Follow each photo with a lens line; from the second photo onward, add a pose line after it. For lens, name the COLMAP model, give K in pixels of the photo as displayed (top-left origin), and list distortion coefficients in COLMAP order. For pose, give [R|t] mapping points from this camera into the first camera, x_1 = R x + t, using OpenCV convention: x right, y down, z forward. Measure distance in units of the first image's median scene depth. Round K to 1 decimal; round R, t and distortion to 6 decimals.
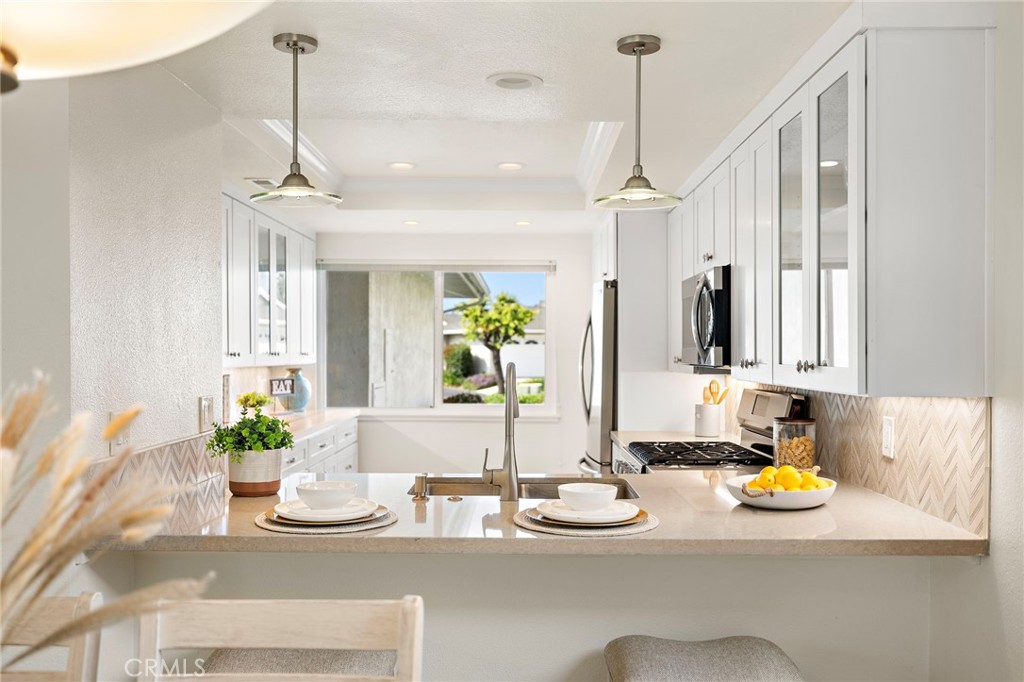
lens RADIAL K [[912.2, 0, 513.8], [0, 912.2, 359.3], [0, 0, 1]] dist [0.008317, 0.005505]
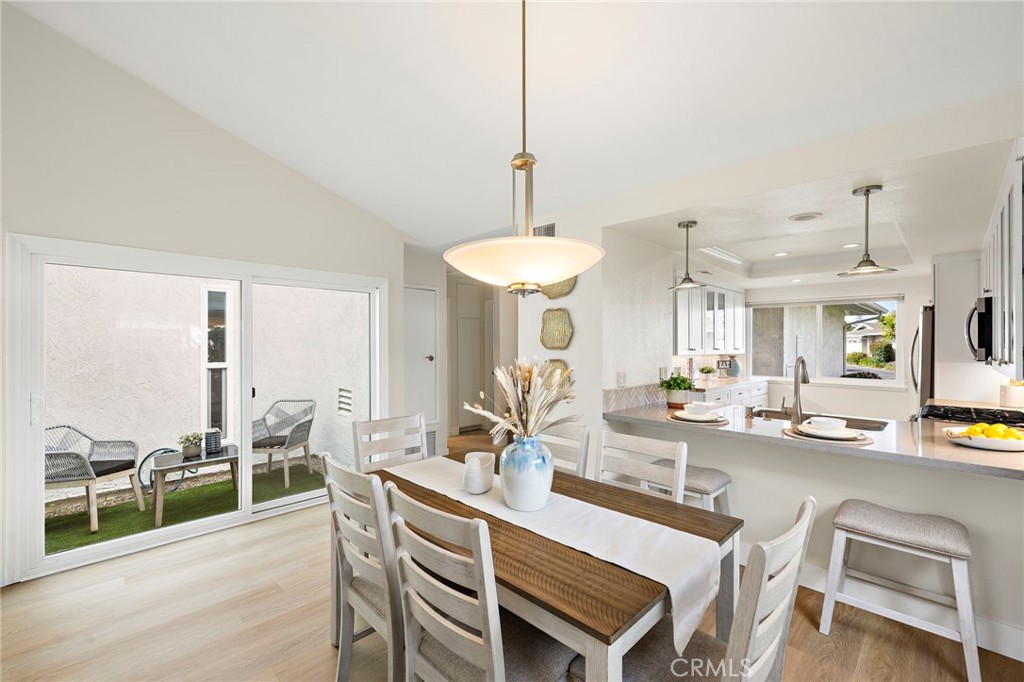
lens RADIAL K [[433.0, 0, 508.3], [0, 433.0, 343.6], [0, 0, 1]] dist [0.000793, 0.000328]
pose [[0.711427, -0.000621, -0.702760, 0.087642], [-0.008561, 0.999918, -0.009550, -0.004085], [0.702708, 0.012810, 0.711363, -0.060533]]
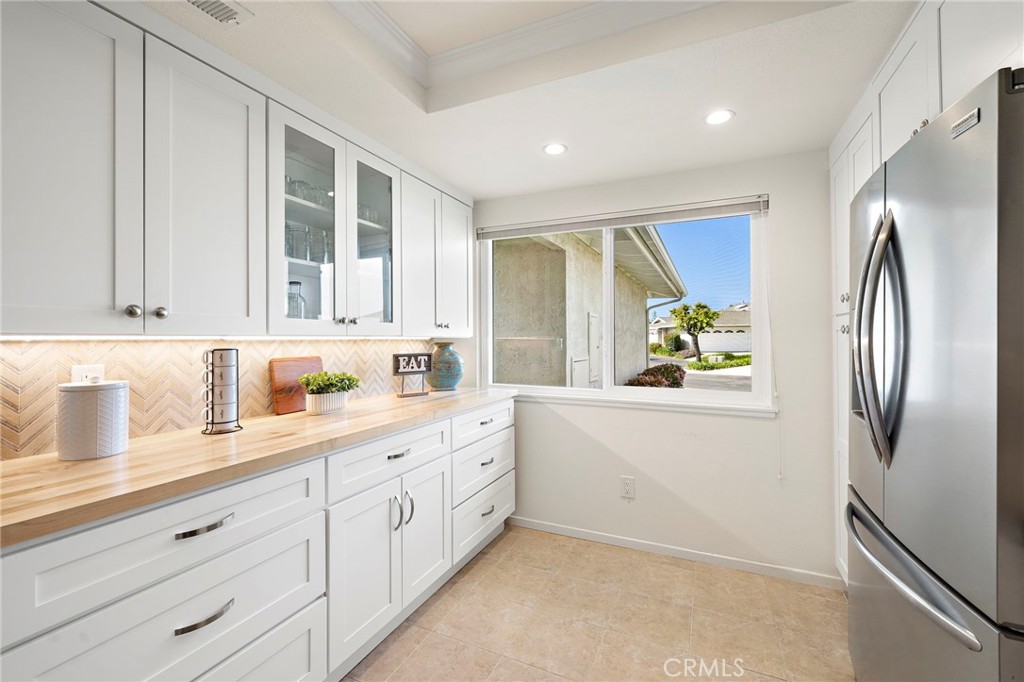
lens RADIAL K [[451.8, 0, 512.6], [0, 451.8, 331.2], [0, 0, 1]] dist [0.029773, 0.000121]
pose [[0.919820, -0.010606, -0.392198, 0.000706], [0.001144, 0.999703, -0.024352, 0.009388], [0.392340, 0.021951, 0.919558, 0.592998]]
